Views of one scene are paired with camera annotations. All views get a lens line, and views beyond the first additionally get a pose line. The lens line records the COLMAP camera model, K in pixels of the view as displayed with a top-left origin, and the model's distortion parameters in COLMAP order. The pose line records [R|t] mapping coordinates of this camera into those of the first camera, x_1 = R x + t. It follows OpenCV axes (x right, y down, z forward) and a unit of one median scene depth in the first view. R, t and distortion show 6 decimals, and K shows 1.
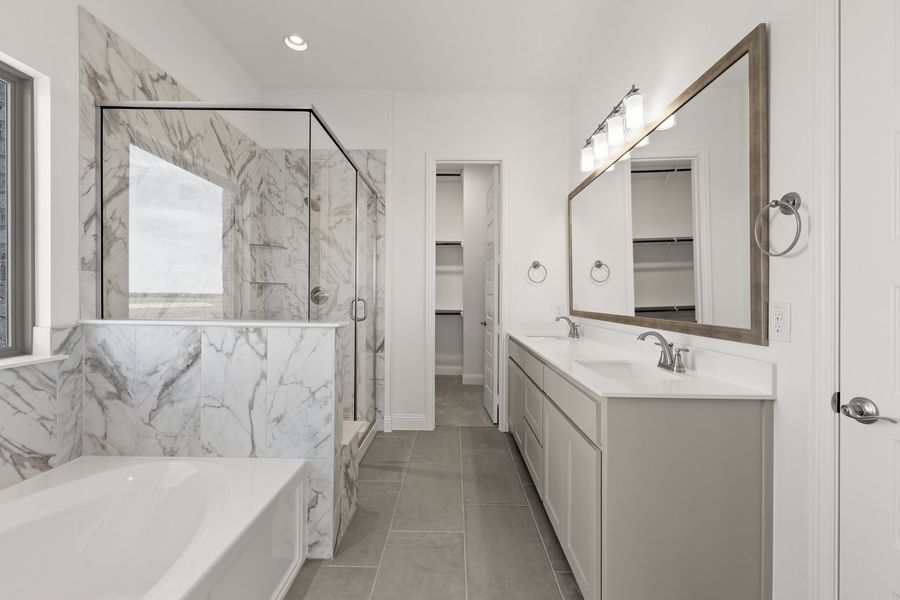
lens RADIAL K [[387.2, 0, 448.3], [0, 387.2, 294.5], [0, 0, 1]] dist [0.019962, -0.000252]
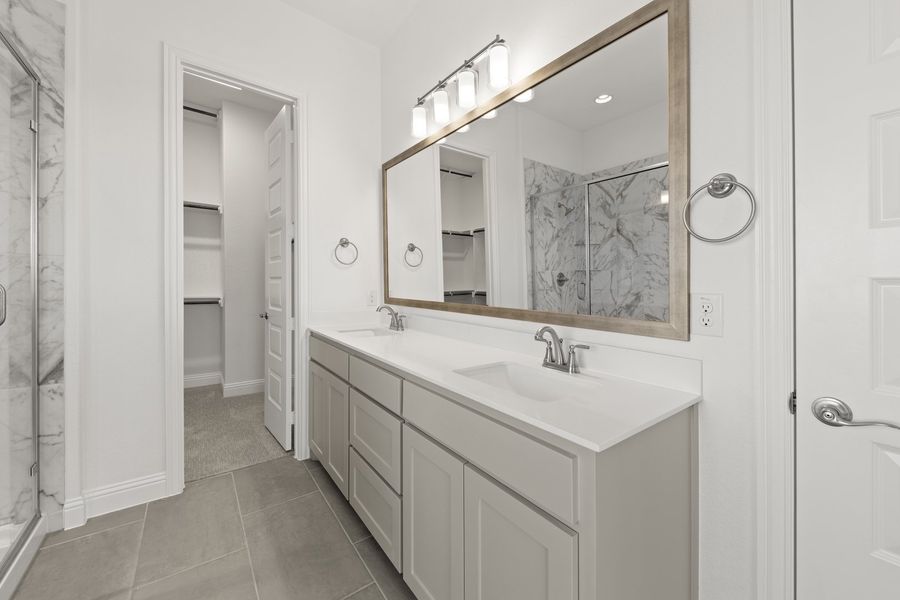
lens RADIAL K [[347.3, 0, 463.8], [0, 347.3, 289.3], [0, 0, 1]] dist [0.015577, -0.005860]
pose [[0.776227, -0.001796, 0.630451, -0.045856], [-0.016936, 0.999576, 0.023699, 0.000365], [-0.630226, -0.029073, 0.775867, 0.311060]]
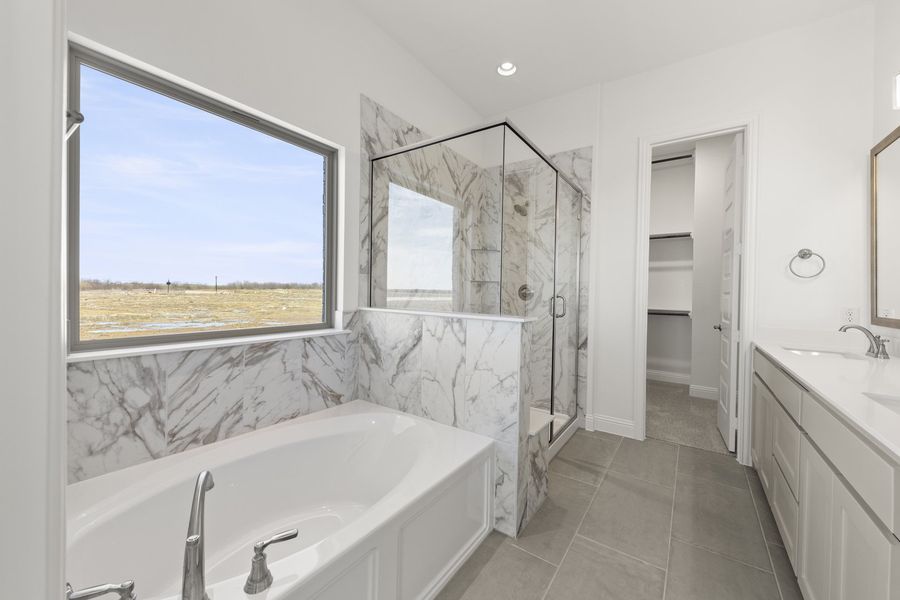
lens RADIAL K [[350.6, 0, 447.4], [0, 350.6, 293.6], [0, 0, 1]] dist [0.022568, -0.005582]
pose [[0.828549, 0.011055, -0.559807, 0.047185], [-0.008324, 0.999938, 0.007426, 0.000571], [0.559854, -0.001493, 0.828590, 0.055360]]
